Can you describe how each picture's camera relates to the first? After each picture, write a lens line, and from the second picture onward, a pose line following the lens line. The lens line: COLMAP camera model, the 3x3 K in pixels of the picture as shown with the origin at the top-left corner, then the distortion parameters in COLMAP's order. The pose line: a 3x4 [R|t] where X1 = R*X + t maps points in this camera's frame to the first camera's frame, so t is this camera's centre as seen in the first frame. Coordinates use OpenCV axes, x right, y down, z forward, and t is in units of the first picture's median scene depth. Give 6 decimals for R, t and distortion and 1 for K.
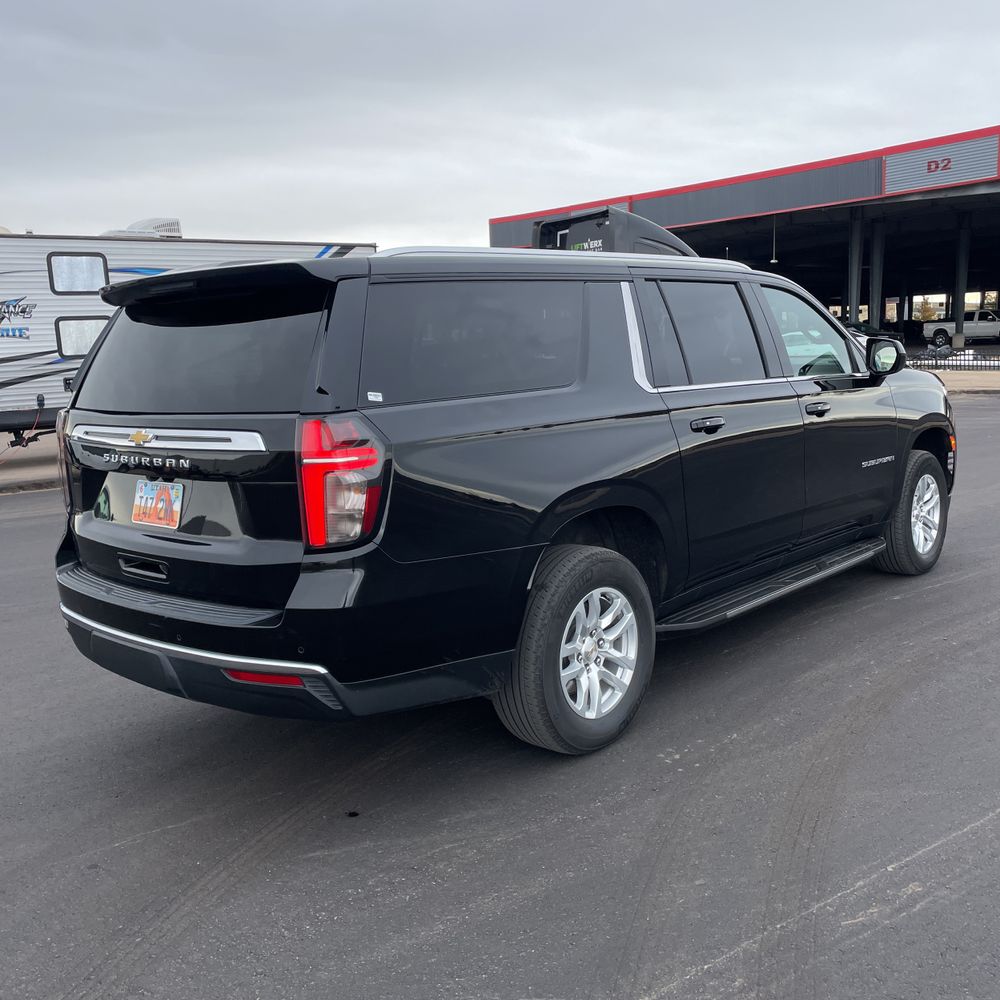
lens RADIAL K [[1014.6, 0, 514.0], [0, 1014.6, 496.6], [0, 0, 1]] dist [0.046284, 0.000000]
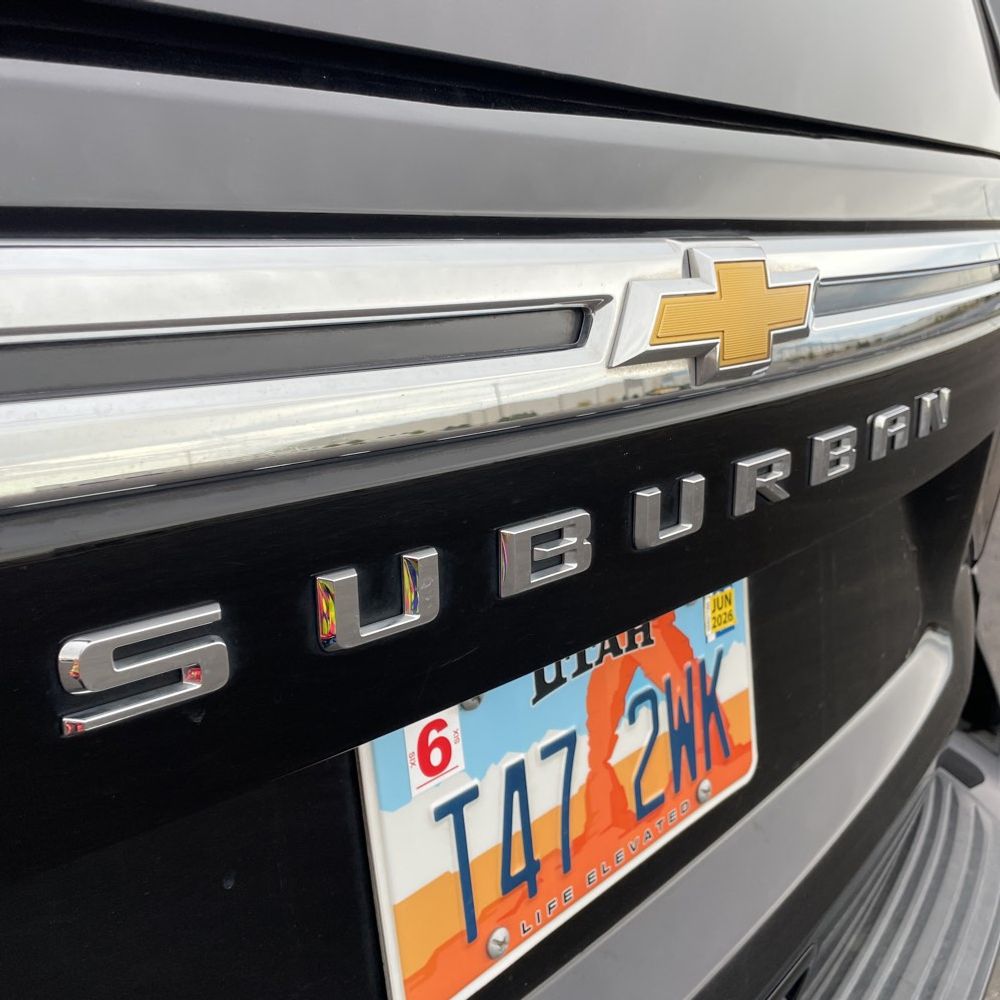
lens RADIAL K [[1014.6, 0, 506.4], [0, 1014.6, 503.0], [0, 0, 1]] dist [0.046284, 0.000000]
pose [[0.011528, -0.288847, 0.957306, -0.492151], [0.060080, 0.955840, 0.287681, -0.073247], [-0.998127, 0.054199, 0.028373, 1.026344]]
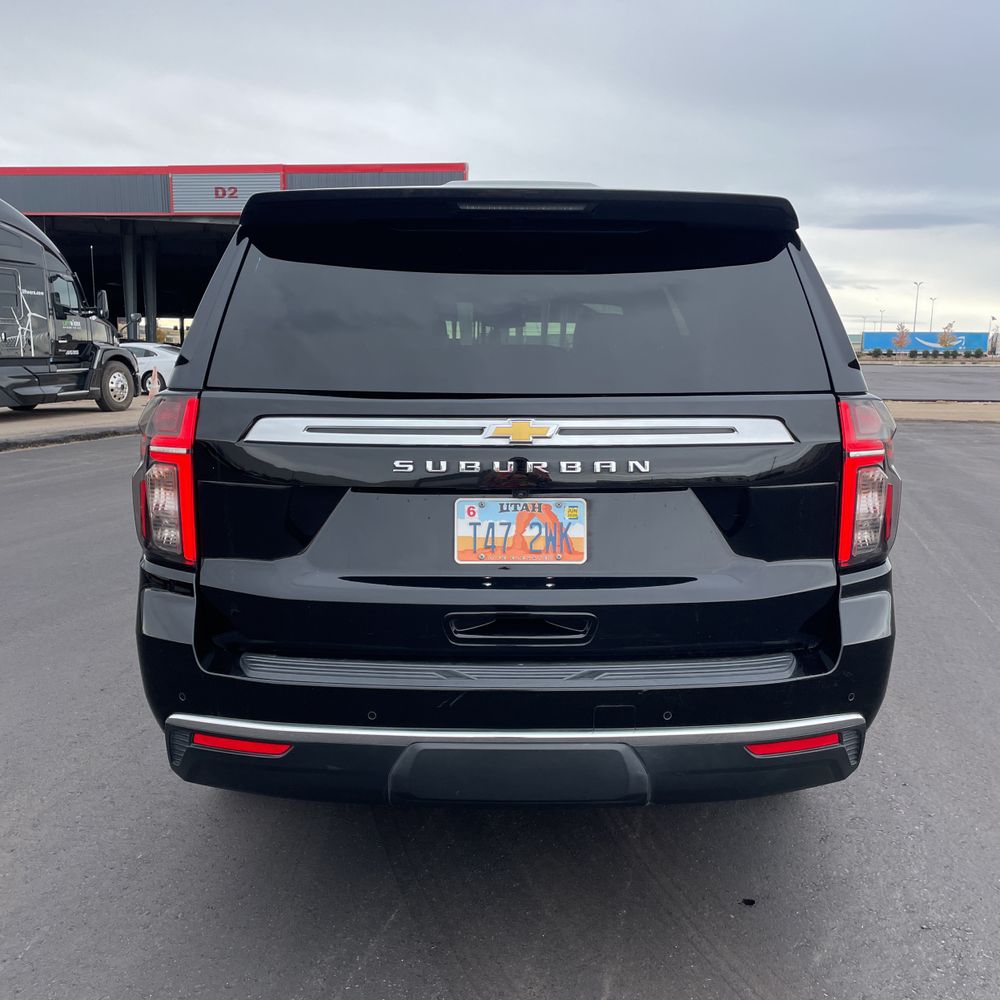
lens RADIAL K [[1014.6, 0, 502.5], [0, 1014.6, 502.6], [0, 0, 1]] dist [0.046284, 0.000000]
pose [[0.736422, -0.050639, 0.674624, -0.820167], [0.060457, 0.998131, 0.008927, -0.018614], [-0.673816, 0.034211, 0.738107, 0.526981]]
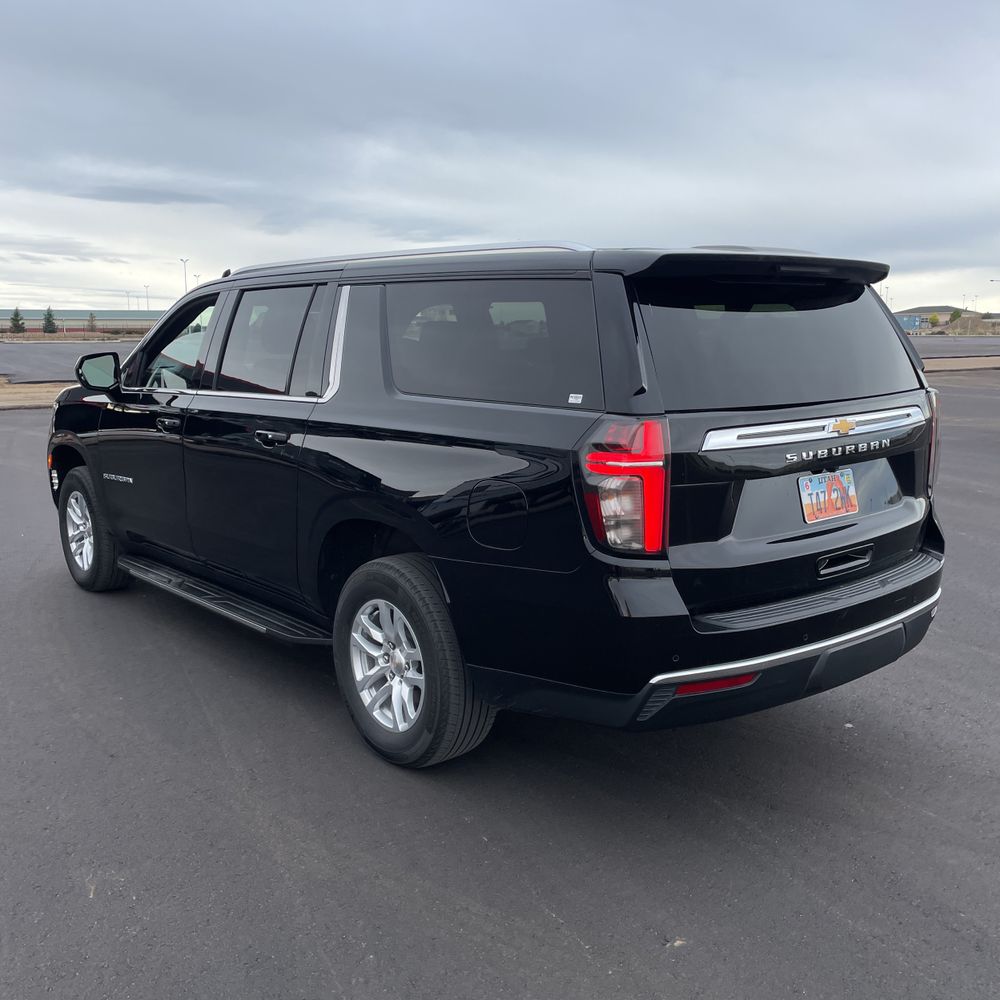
lens RADIAL K [[1014.6, 0, 499.1], [0, 1014.6, 516.0], [0, 0, 1]] dist [0.046284, 0.000000]
pose [[0.147963, -0.139350, 0.979126, -1.365634], [0.147785, 0.982023, 0.117430, -0.135551], [-0.977889, 0.127325, 0.165897, 1.168762]]
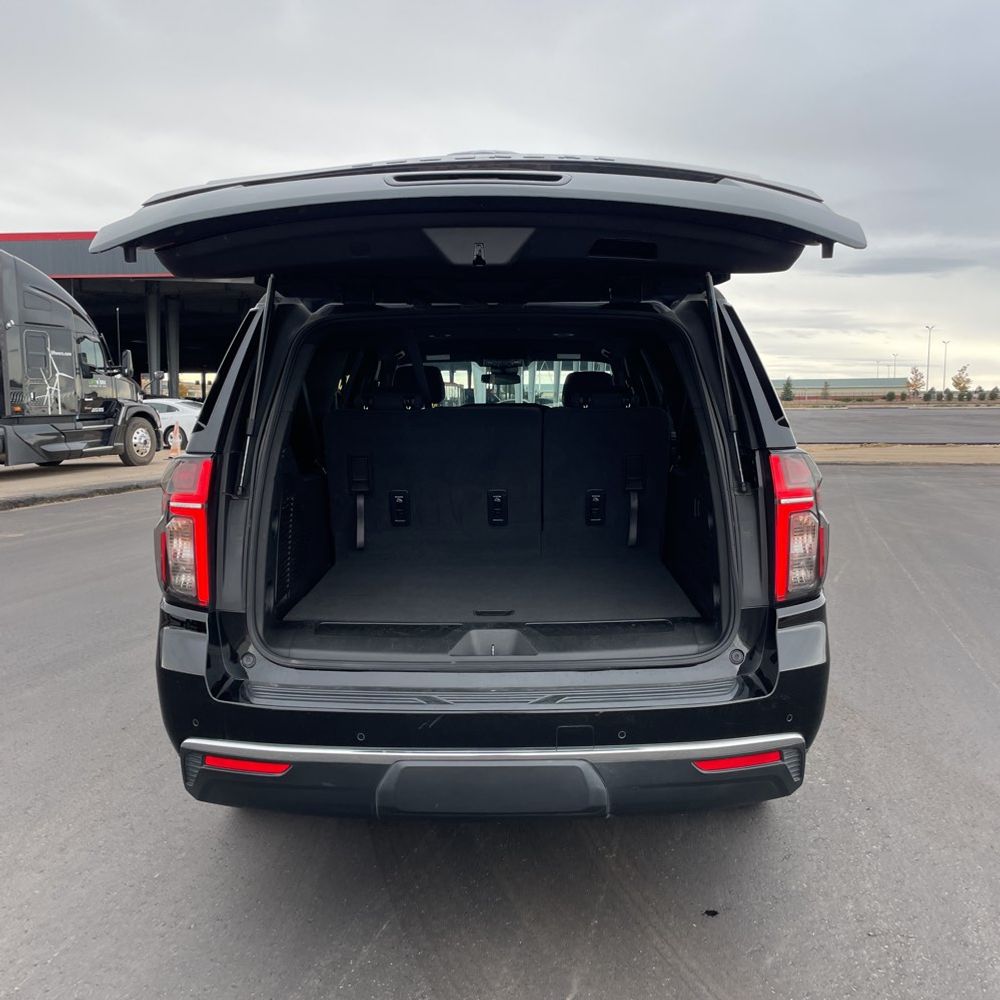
lens RADIAL K [[1014.6, 0, 498.1], [0, 1014.6, 483.9], [0, 0, 1]] dist [0.046284, 0.000000]
pose [[0.750697, -0.016385, 0.660444, -0.860153], [0.072305, 0.995725, -0.057483, -0.014957], [-0.656678, 0.090906, 0.748672, 0.432542]]
